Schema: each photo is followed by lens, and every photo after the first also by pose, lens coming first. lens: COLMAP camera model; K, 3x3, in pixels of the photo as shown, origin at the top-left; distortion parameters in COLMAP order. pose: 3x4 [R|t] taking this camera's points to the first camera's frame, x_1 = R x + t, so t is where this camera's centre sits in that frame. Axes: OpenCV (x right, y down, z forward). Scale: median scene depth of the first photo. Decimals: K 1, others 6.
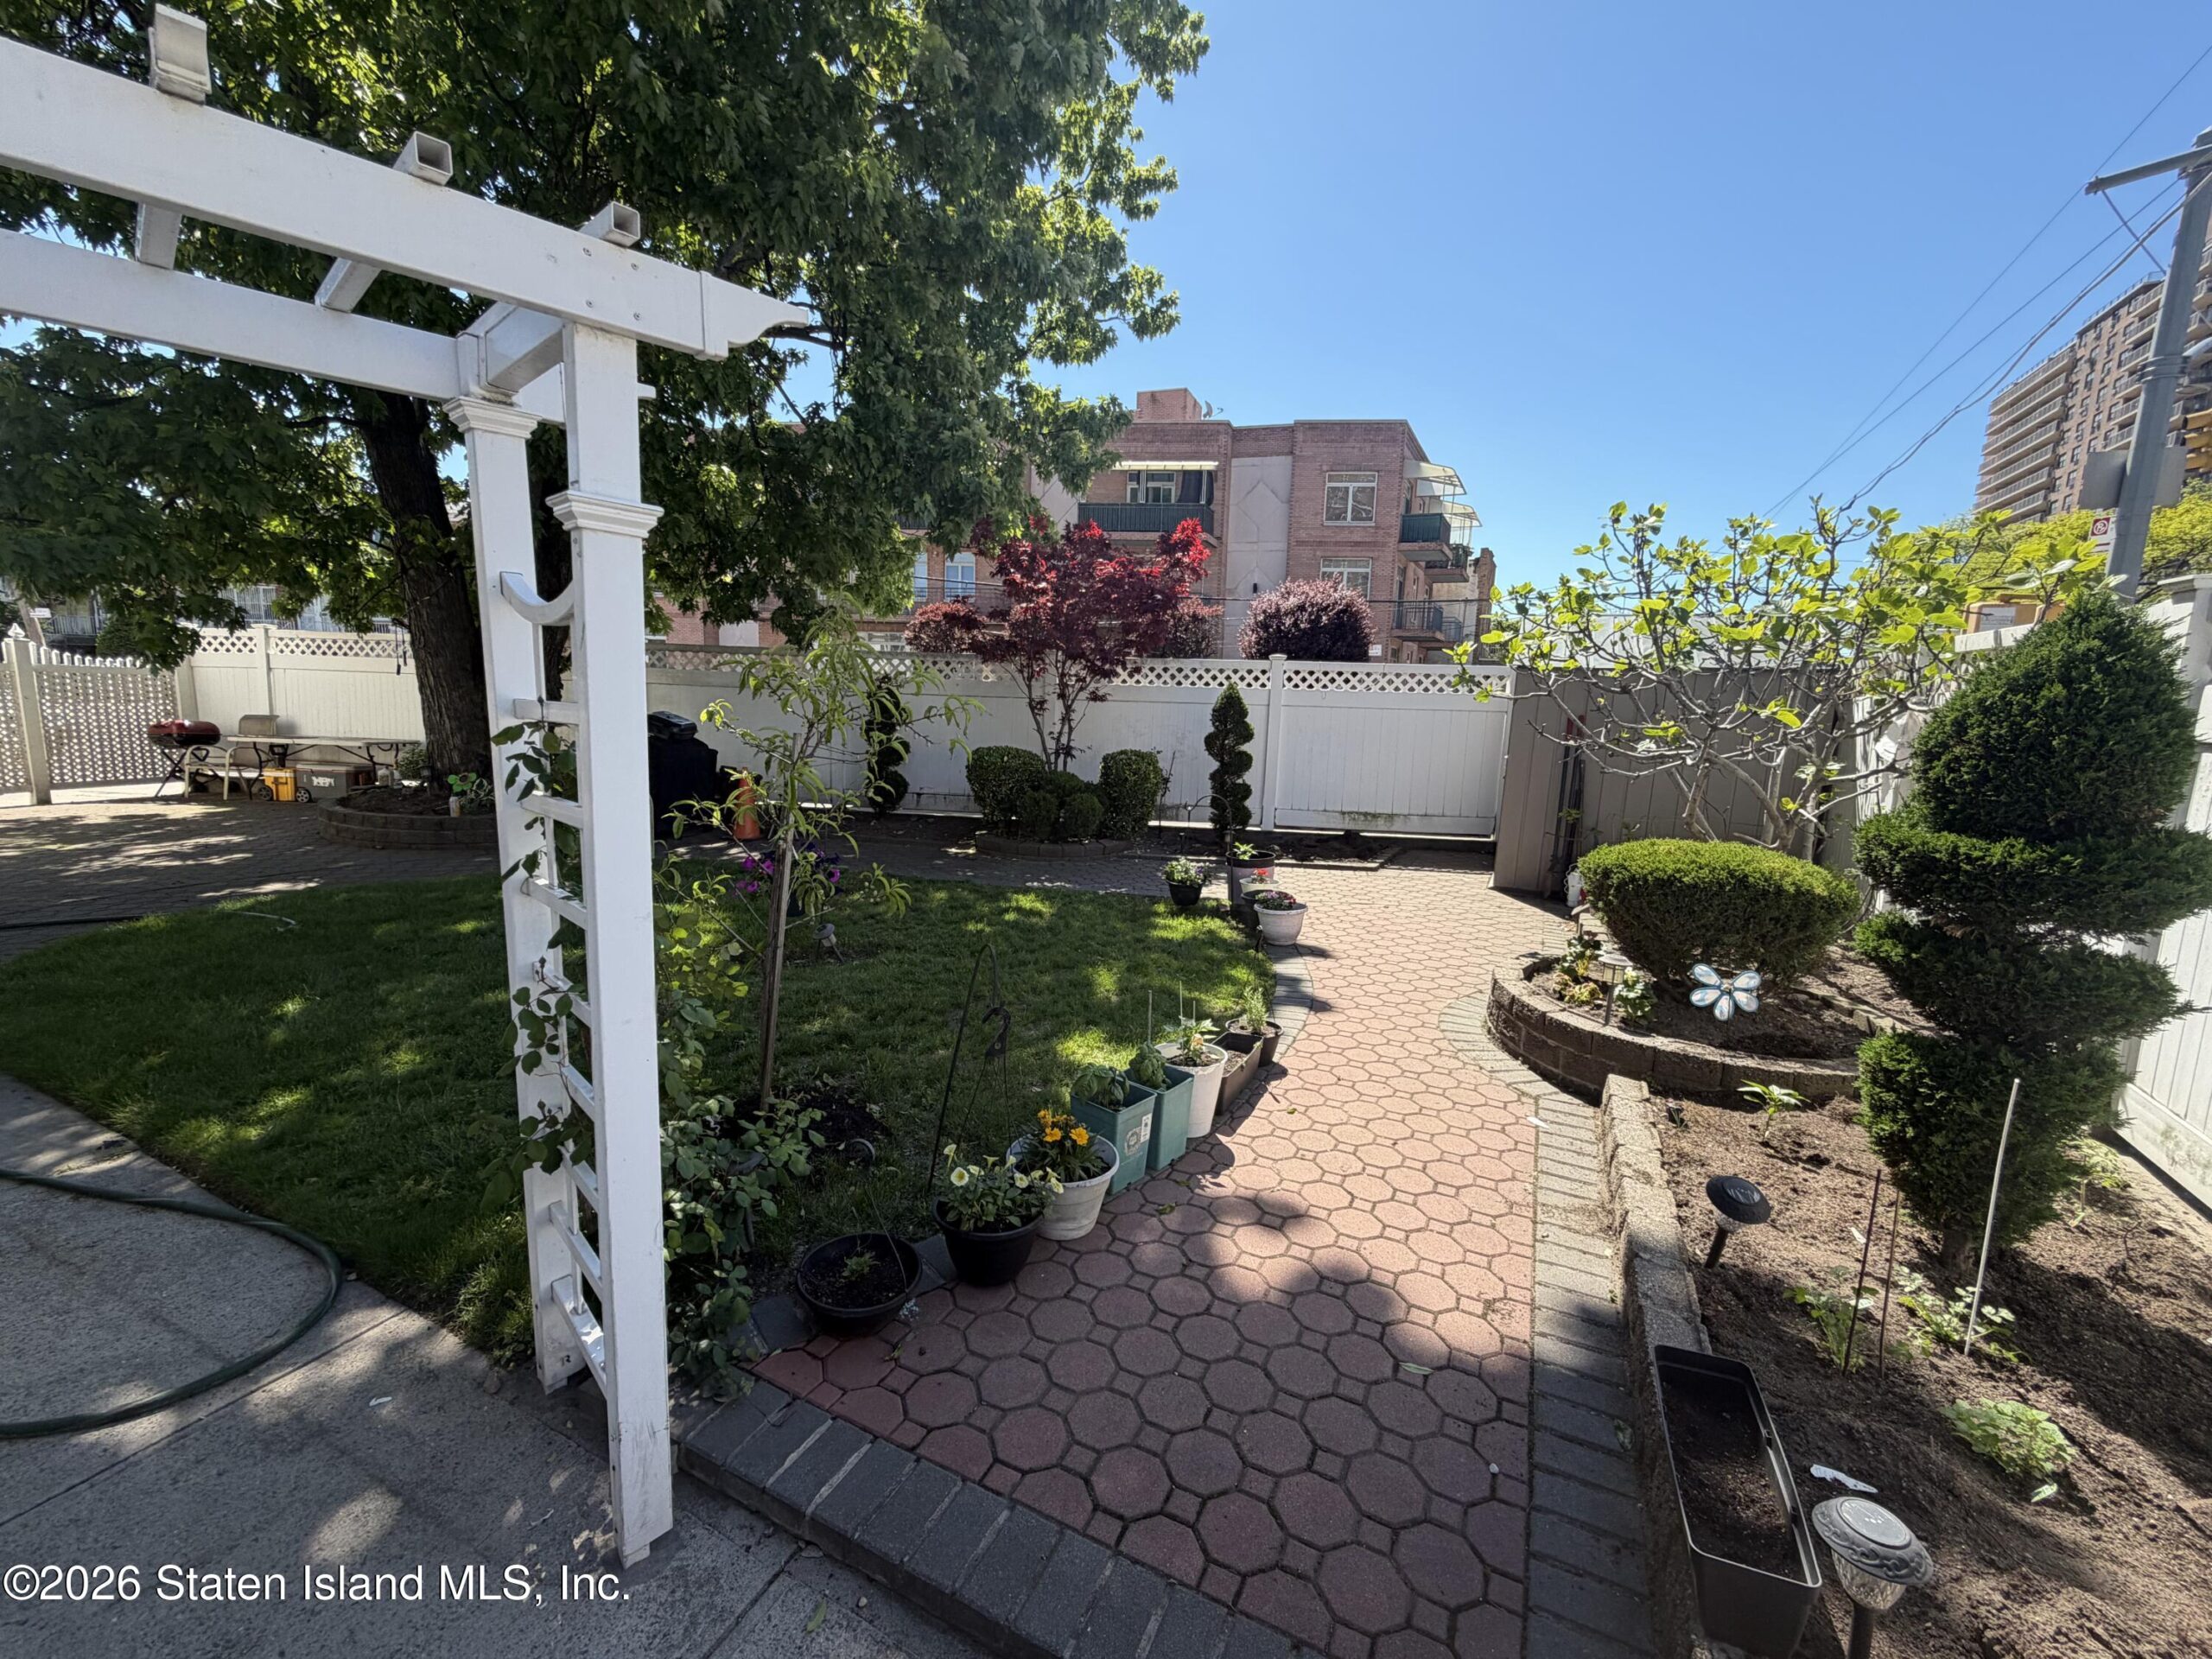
lens RADIAL K [[885.1, 0, 1100.7], [0, 885.1, 829.6], [0, 0, 1]] dist [-0.000831, -0.000098]
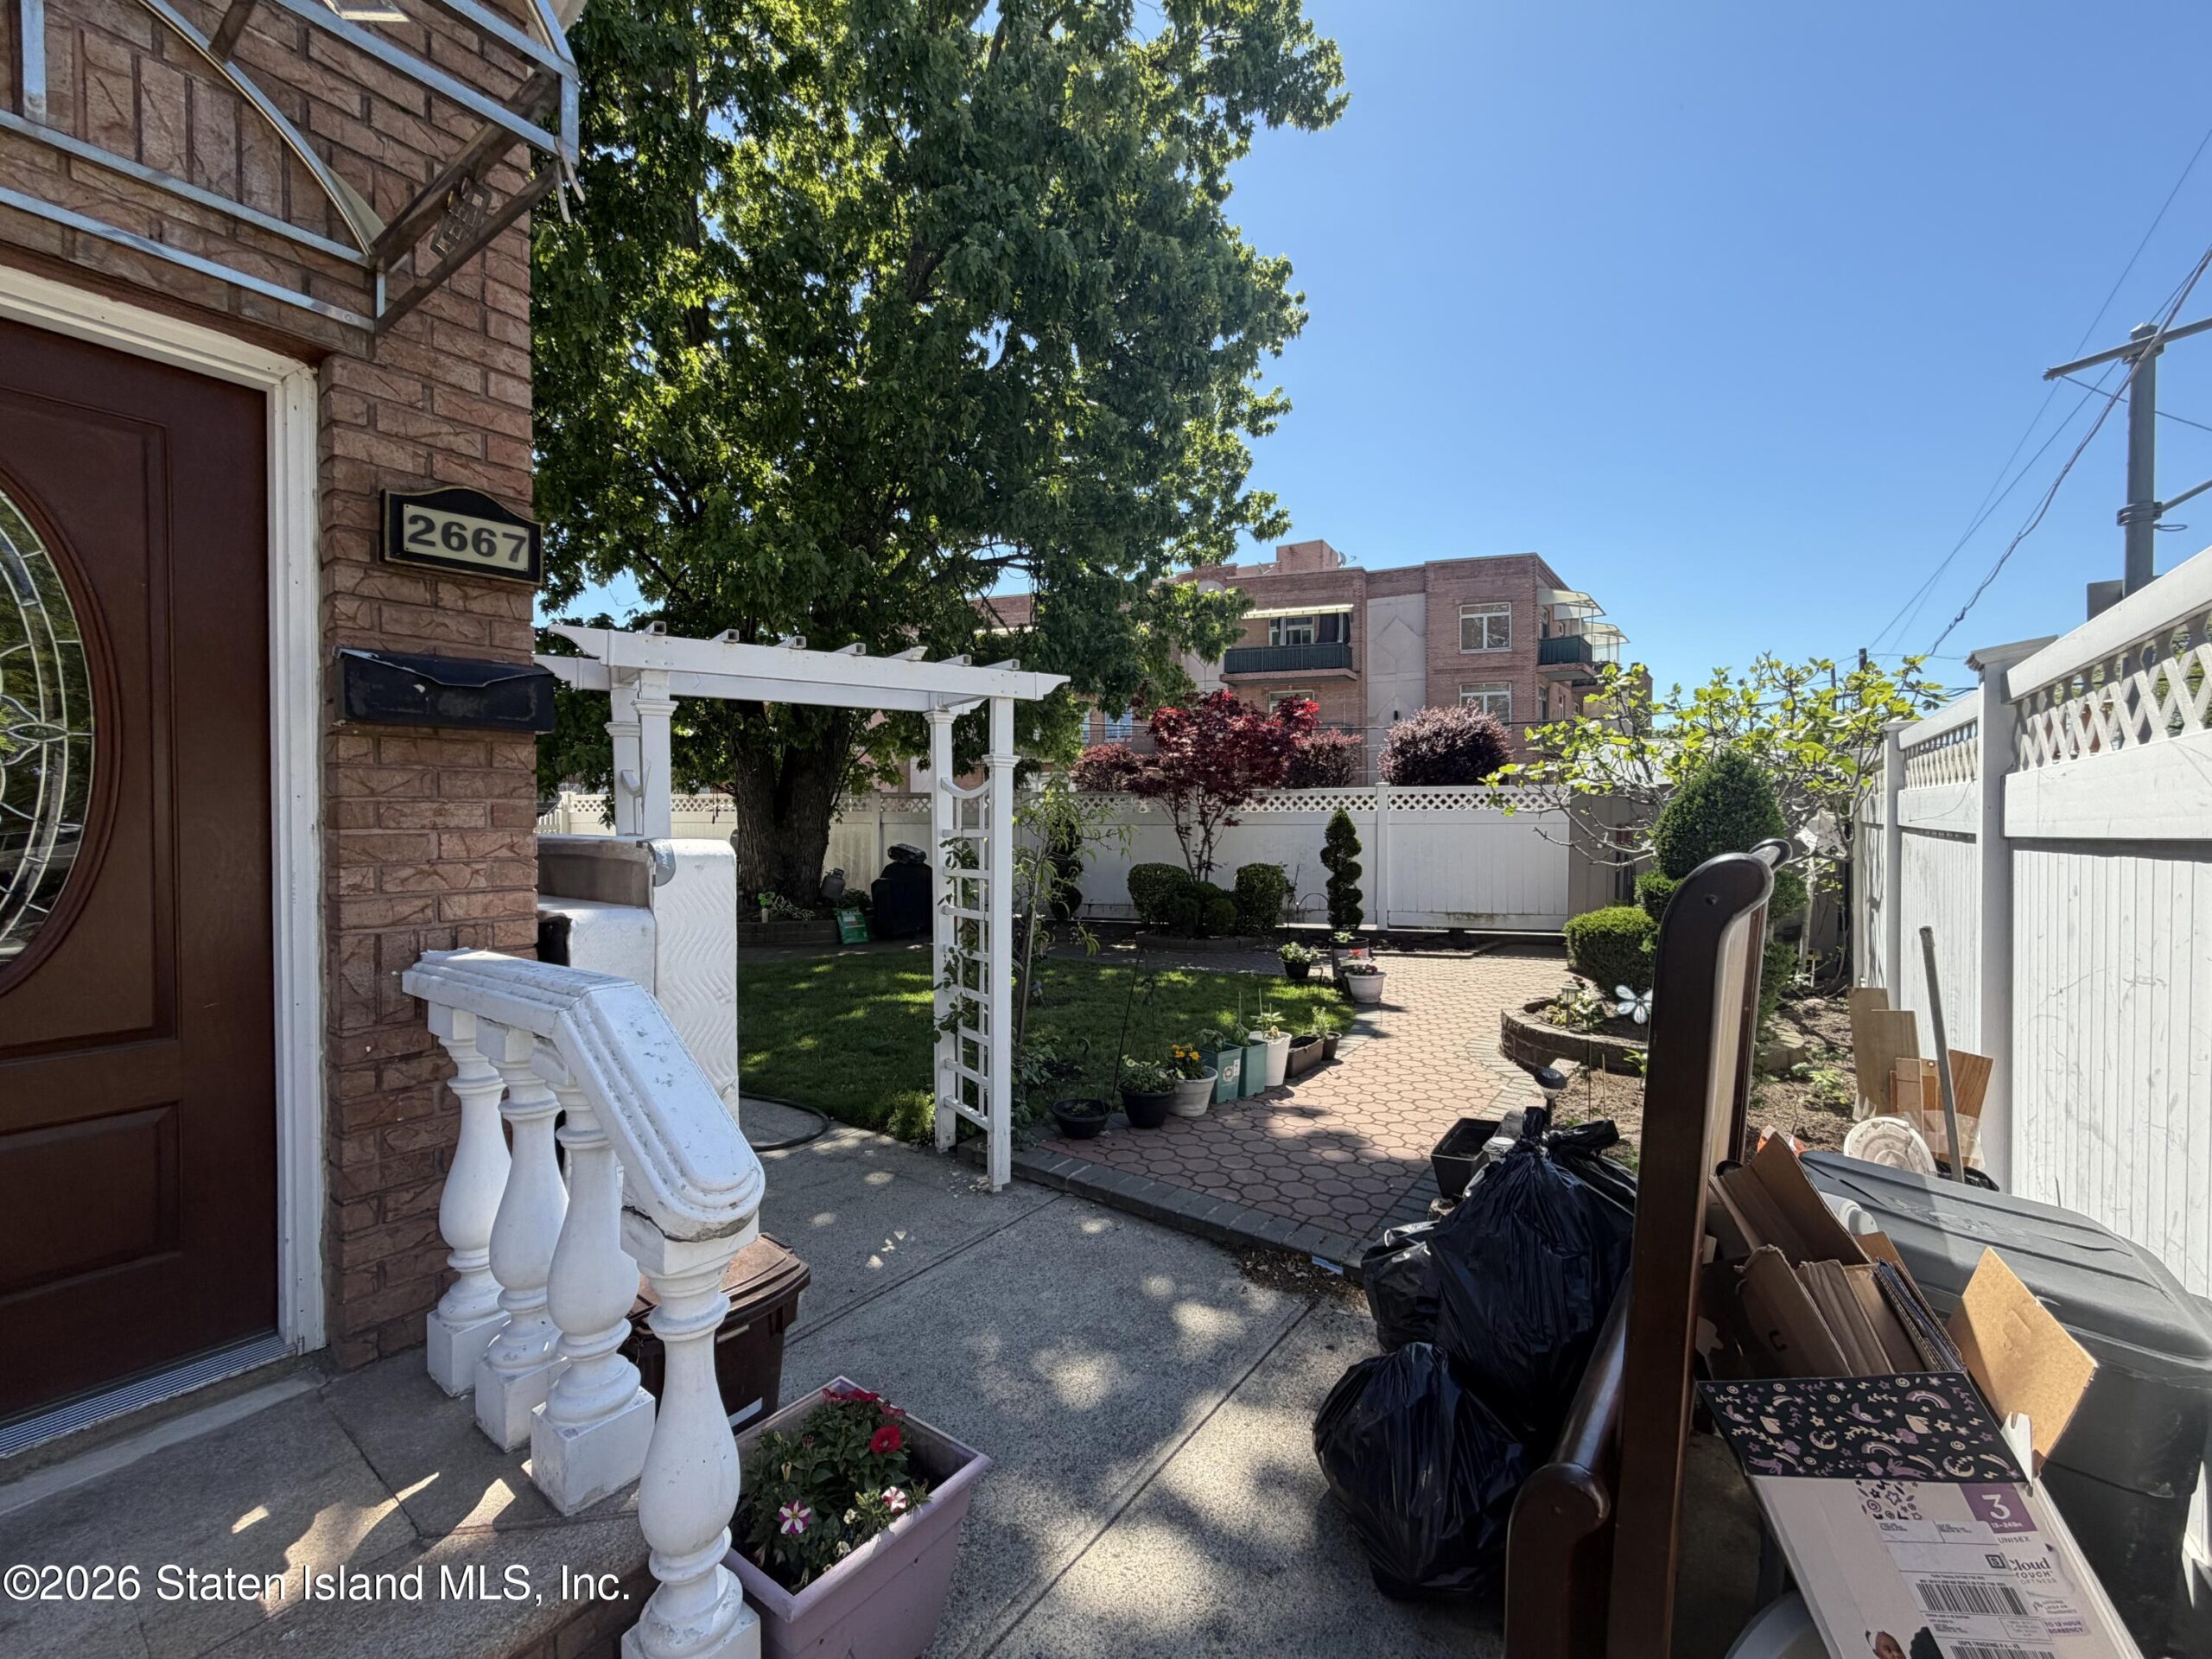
lens RADIAL K [[885.1, 0, 1100.7], [0, 885.1, 829.6], [0, 0, 1]] dist [-0.000831, -0.000098]
pose [[0.984021, -0.031933, -0.175166, 0.033187], [0.006423, 0.989512, -0.144311, 0.038983], [0.177937, 0.140880, 0.973905, -0.243618]]
